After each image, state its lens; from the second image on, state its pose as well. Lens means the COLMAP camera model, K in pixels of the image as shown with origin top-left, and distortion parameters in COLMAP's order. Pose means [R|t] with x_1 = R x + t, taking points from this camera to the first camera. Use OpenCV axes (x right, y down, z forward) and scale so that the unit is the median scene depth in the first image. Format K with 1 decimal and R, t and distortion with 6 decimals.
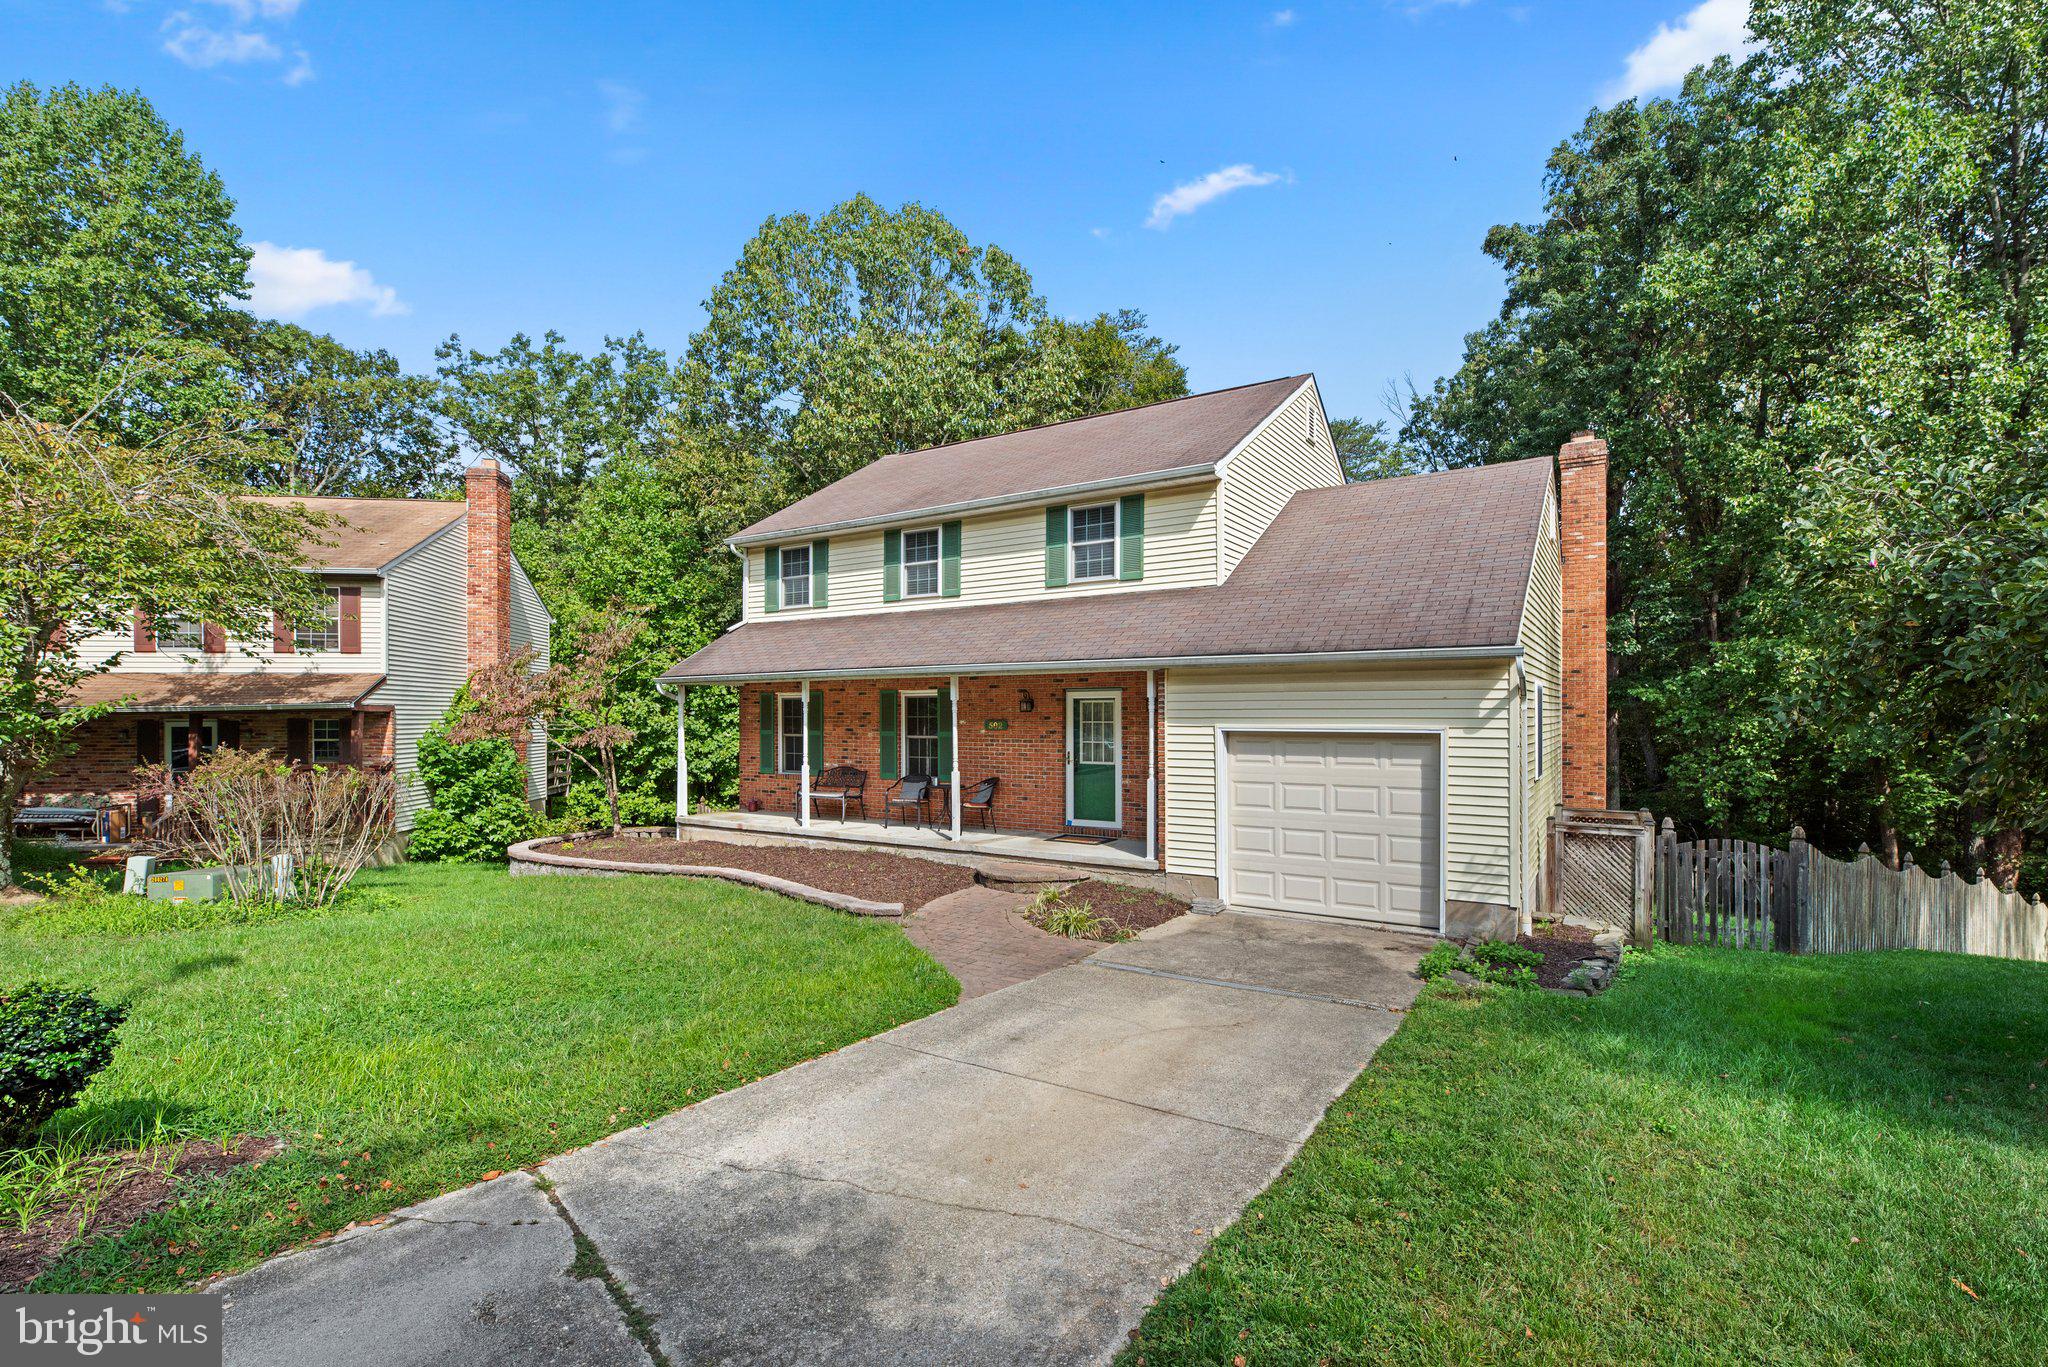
lens RADIAL K [[924.5, 0, 1040.1], [0, 924.5, 700.2], [0, 0, 1]] dist [0.002304, 0.000022]
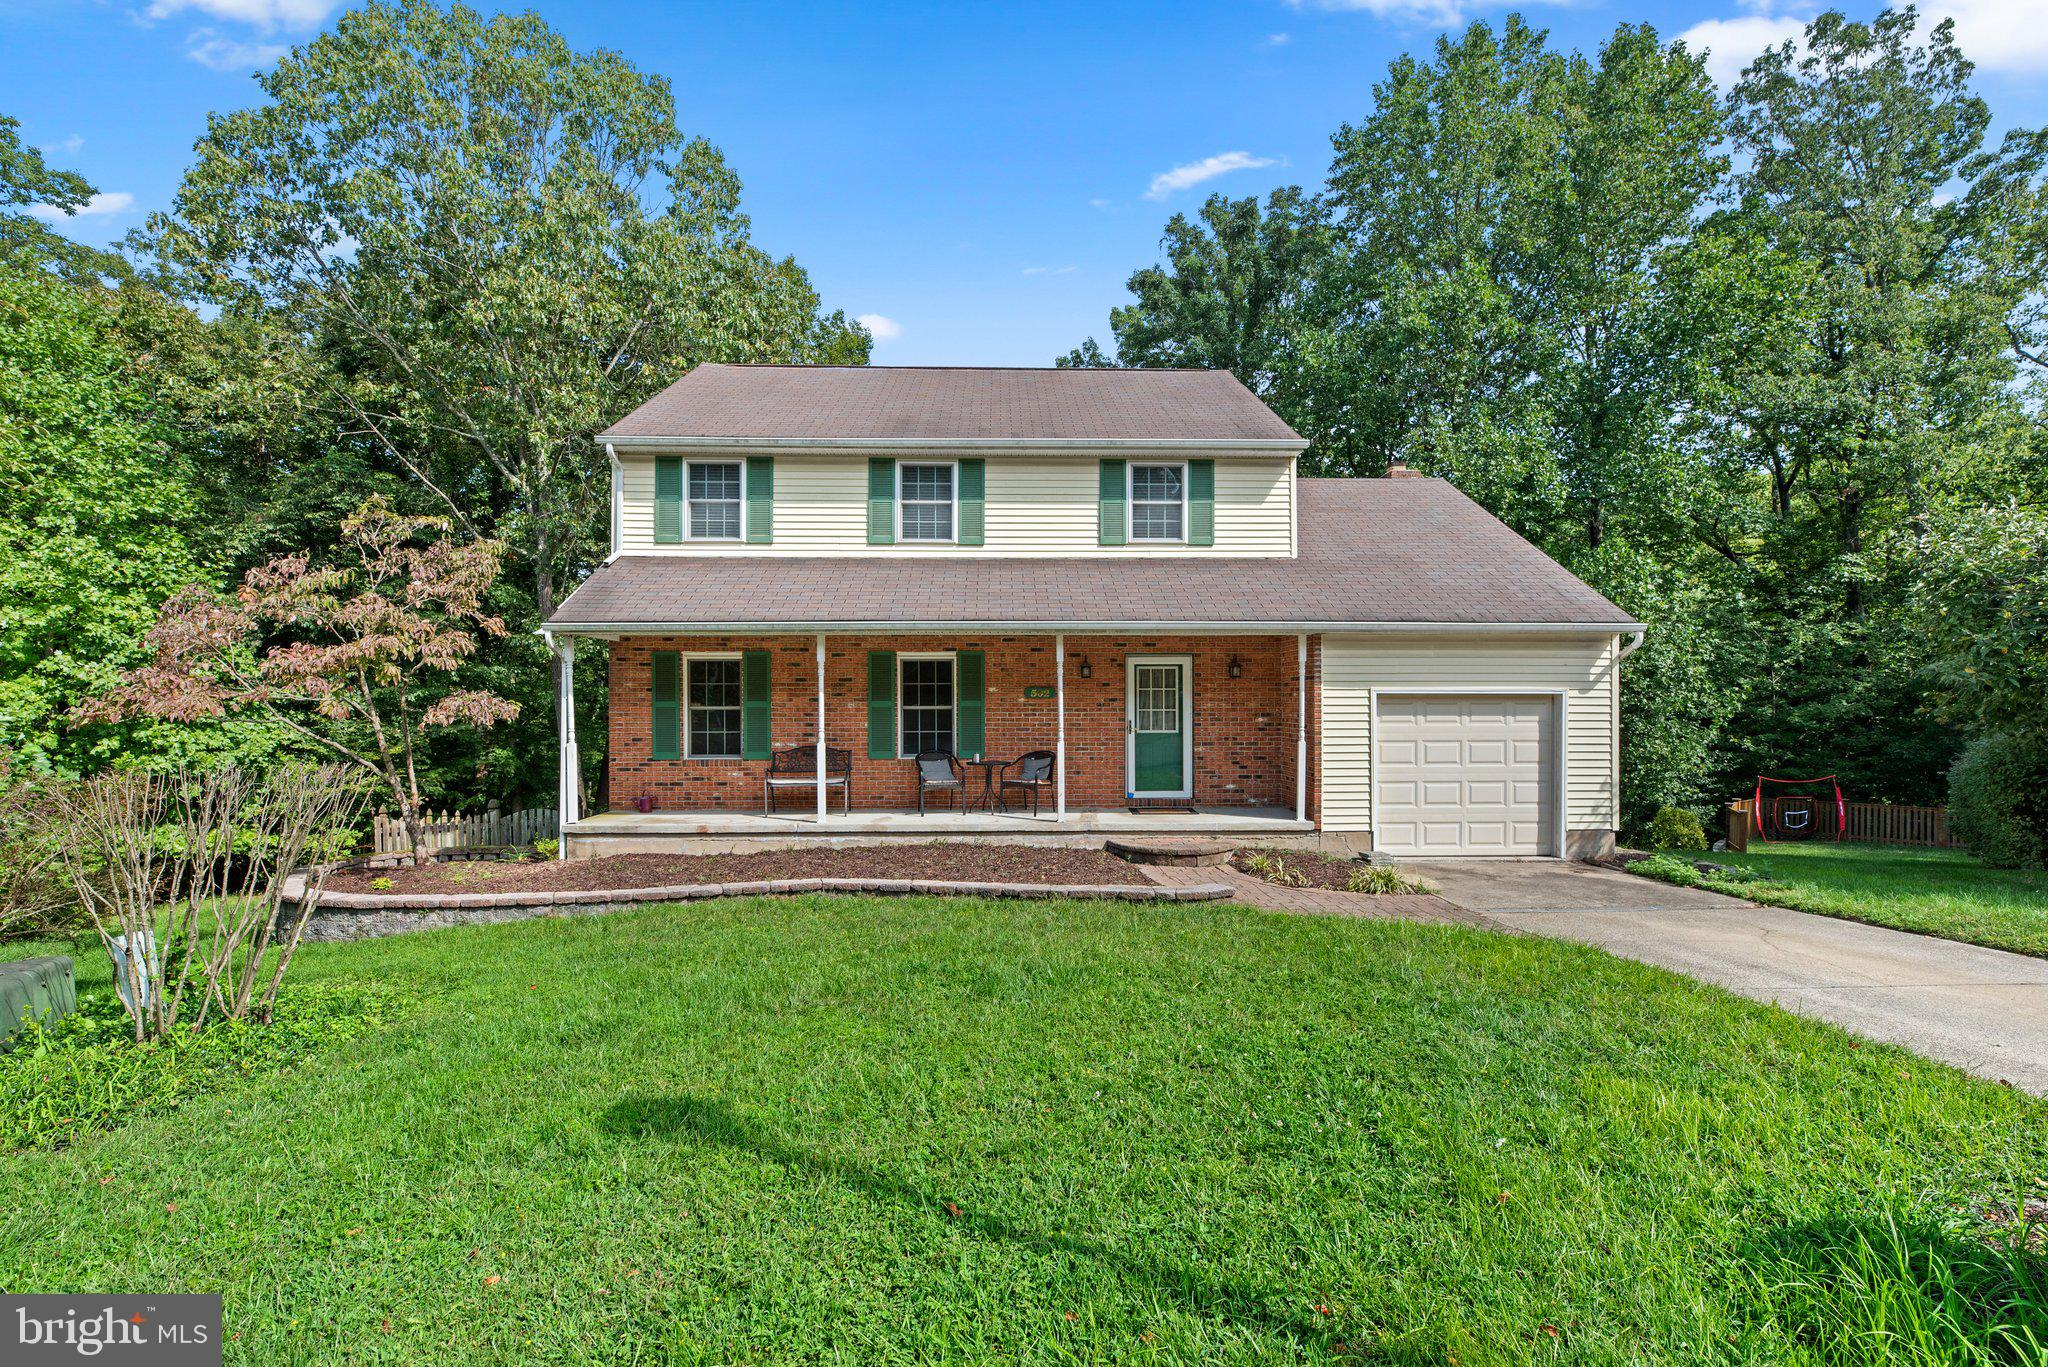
lens RADIAL K [[924.5, 0, 1030.2], [0, 924.5, 686.8], [0, 0, 1]] dist [0.002304, 0.000022]
pose [[0.828376, 0.008708, 0.560104, -0.581953], [-0.008733, 0.999958, -0.002632, 0.024905], [-0.560104, -0.002711, 0.828418, 0.271417]]
